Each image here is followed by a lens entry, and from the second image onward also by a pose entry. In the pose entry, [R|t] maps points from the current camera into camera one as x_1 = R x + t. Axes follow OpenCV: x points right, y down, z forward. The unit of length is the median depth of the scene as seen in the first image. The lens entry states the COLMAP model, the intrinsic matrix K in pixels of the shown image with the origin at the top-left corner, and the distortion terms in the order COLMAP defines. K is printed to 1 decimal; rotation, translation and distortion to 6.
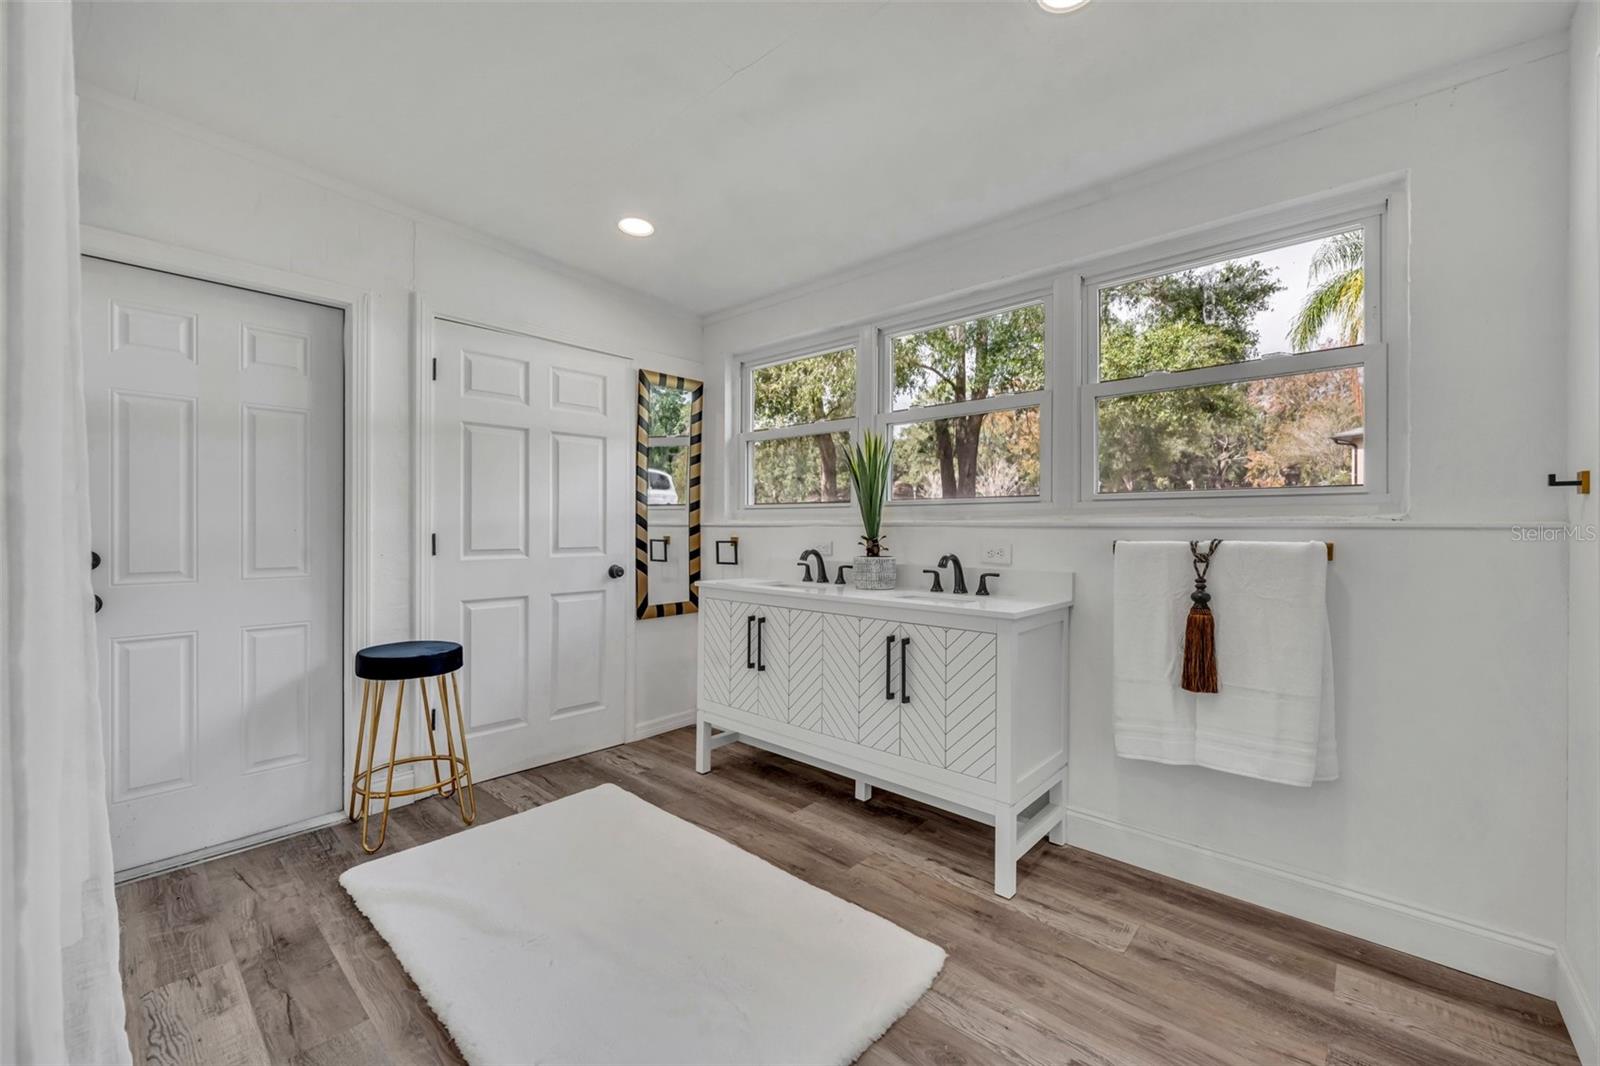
lens RADIAL K [[645.9, 0, 774.0], [0, 645.9, 525.4], [0, 0, 1]] dist [0.000532, 0.000128]
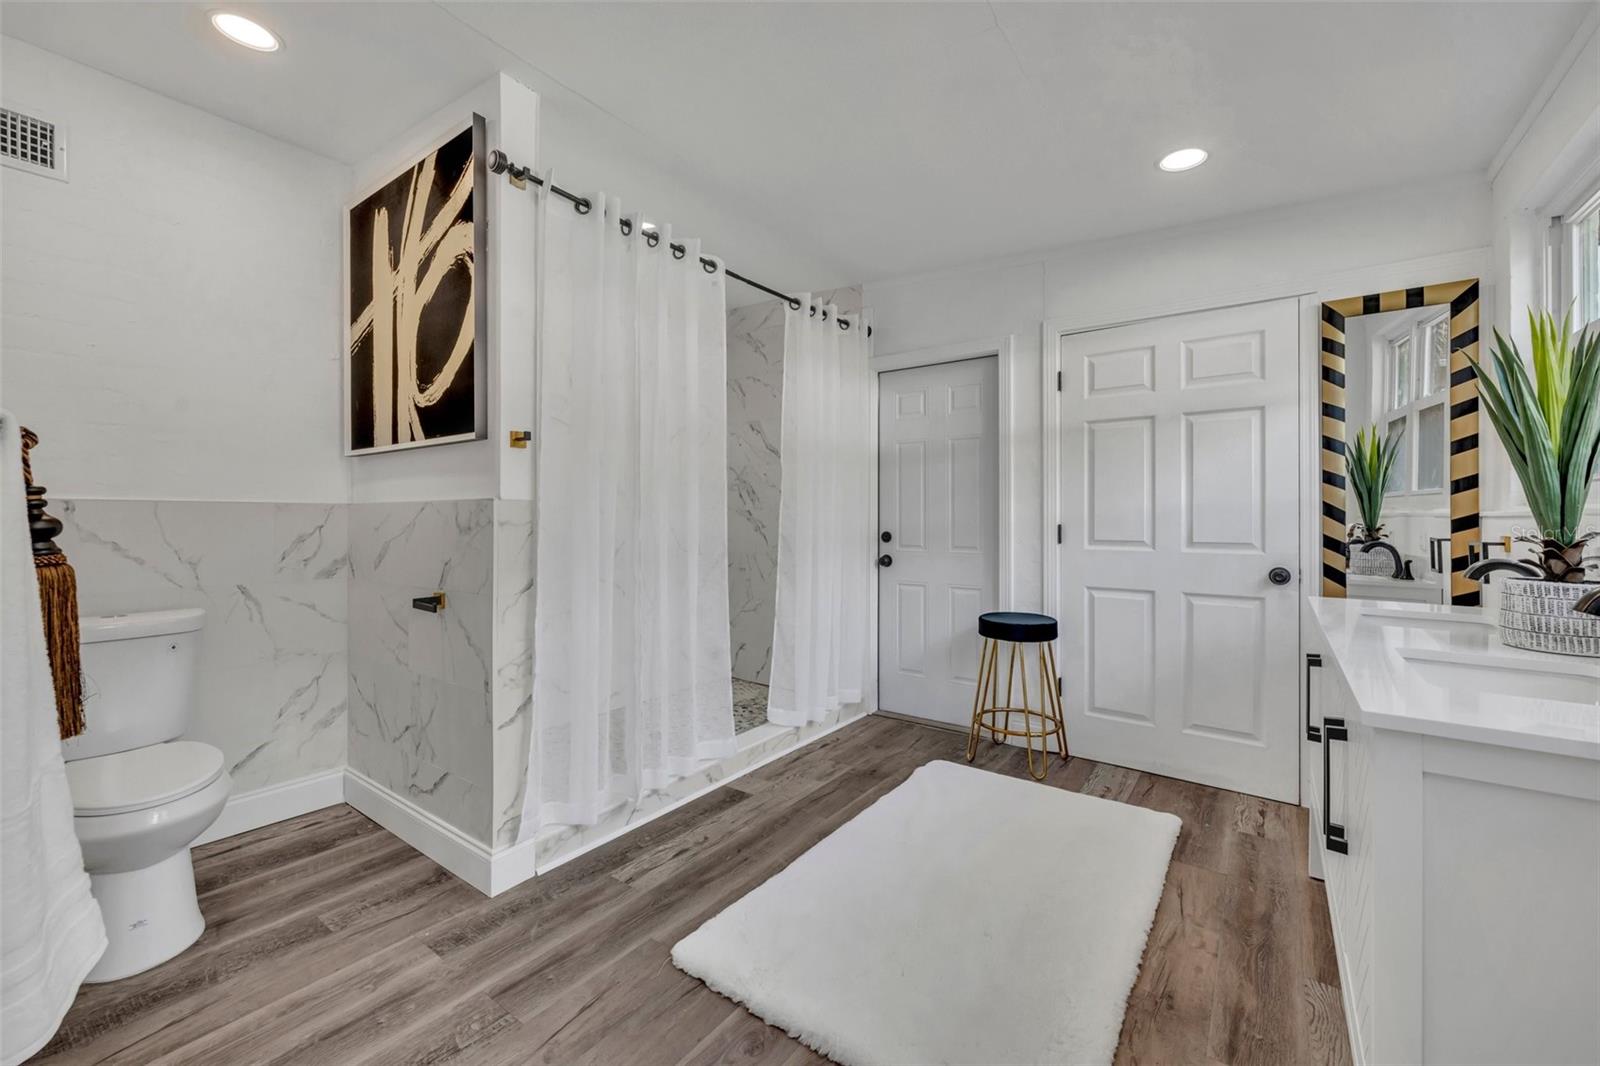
lens RADIAL K [[640.0, 0, 820.1], [0, 640.0, 519.3], [0, 0, 1]] dist [-0.000535, -0.000044]
pose [[0.136116, -0.005311, -0.990679, 0.530041], [-0.003103, 0.999978, -0.005787, 0.011372], [0.990688, 0.003861, 0.136097, 0.417701]]
